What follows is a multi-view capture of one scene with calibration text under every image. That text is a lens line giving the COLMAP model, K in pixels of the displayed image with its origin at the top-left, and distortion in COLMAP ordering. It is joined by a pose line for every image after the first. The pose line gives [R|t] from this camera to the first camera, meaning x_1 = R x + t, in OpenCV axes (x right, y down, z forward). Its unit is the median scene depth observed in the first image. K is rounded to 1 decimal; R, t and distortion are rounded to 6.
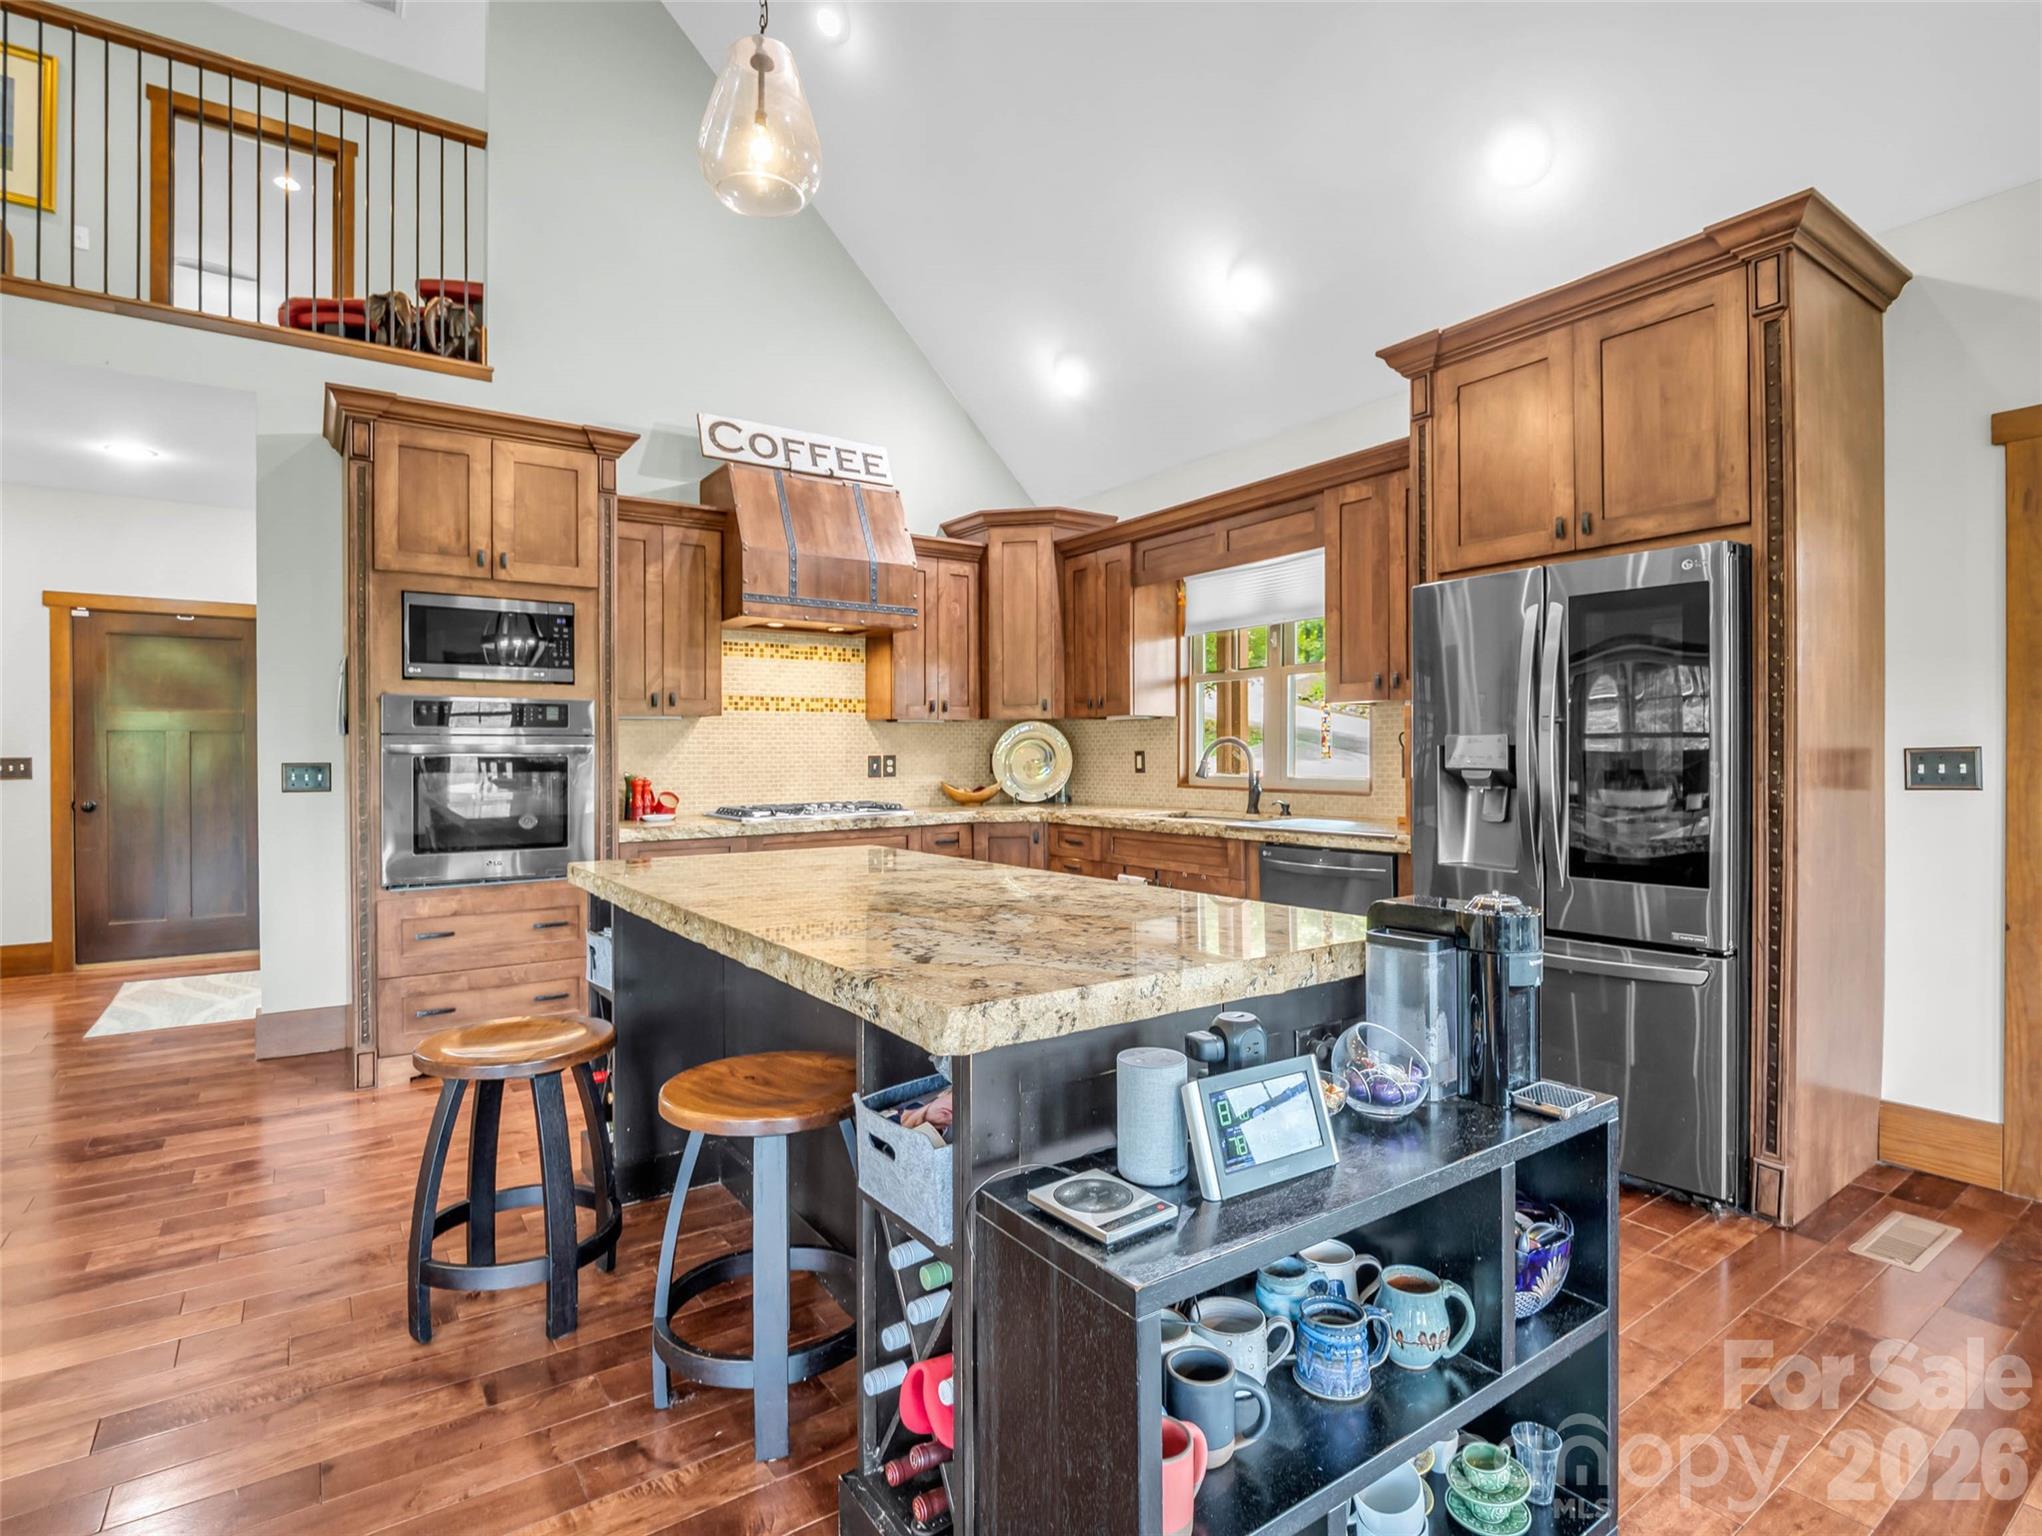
lens RADIAL K [[1012.2, 0, 1021.0], [0, 1012.2, 768.0], [0, 0, 1]] dist [-0.009806, 0.000647]
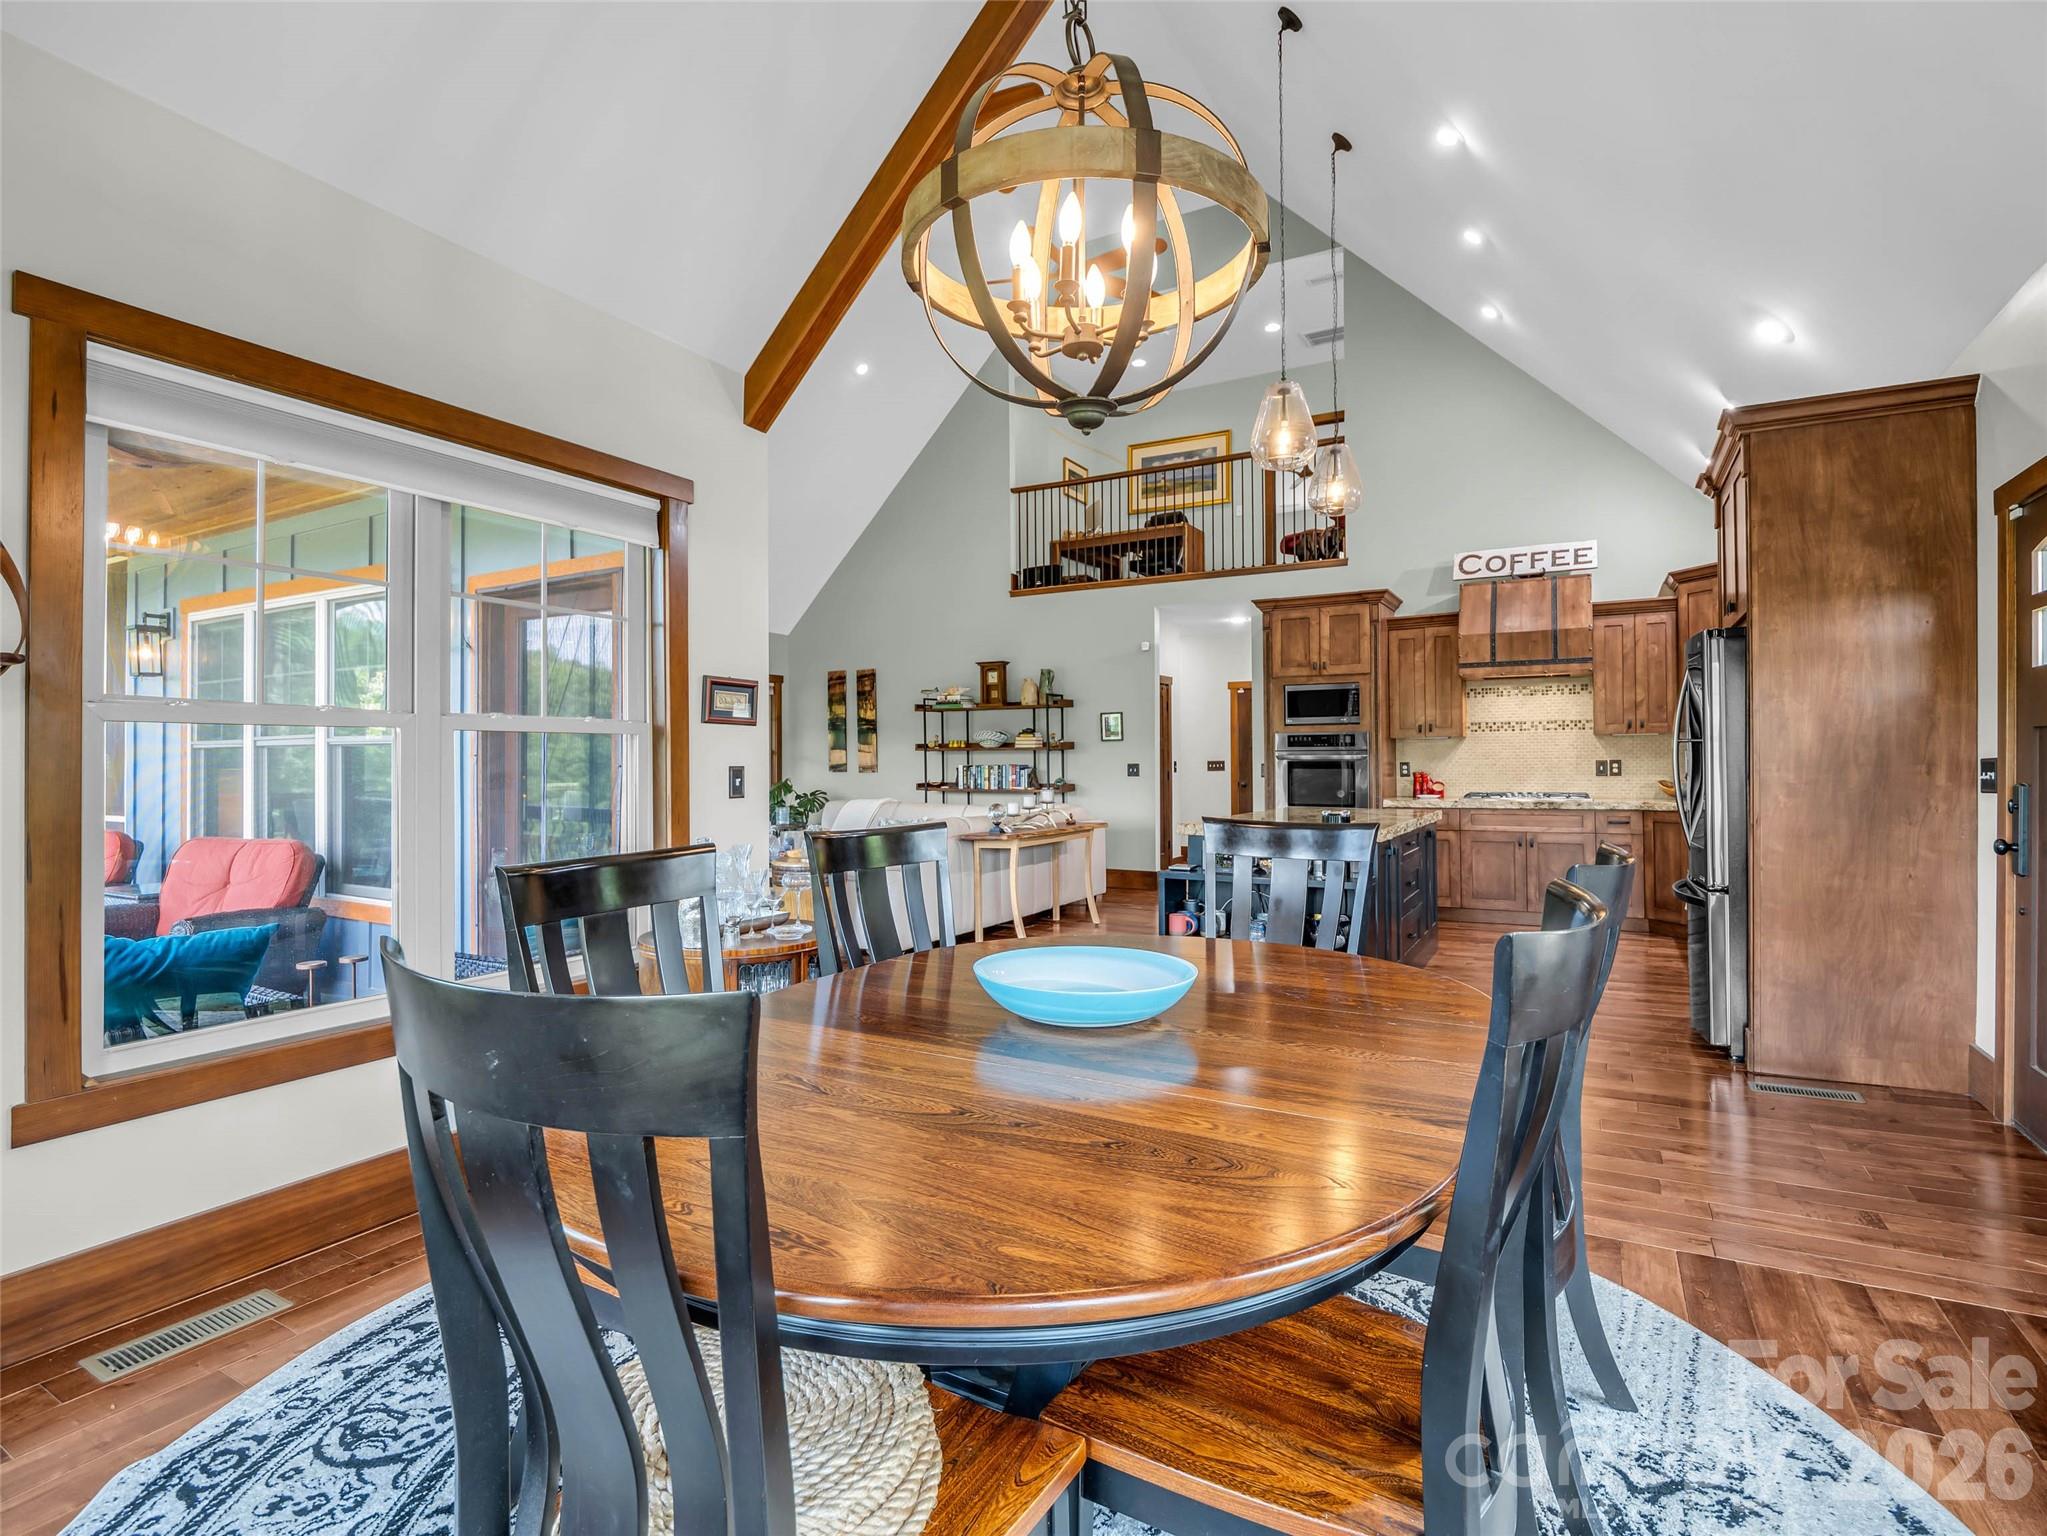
lens RADIAL K [[997.3, 0, 1035.7], [0, 997.3, 747.8], [0, 0, 1]] dist [-0.010128, -0.000351]
pose [[0.432220, -0.010087, -0.901712, 0.898288], [-0.008323, 0.999850, -0.015174, -0.002655], [0.901730, 0.014063, 0.432071, -0.339492]]
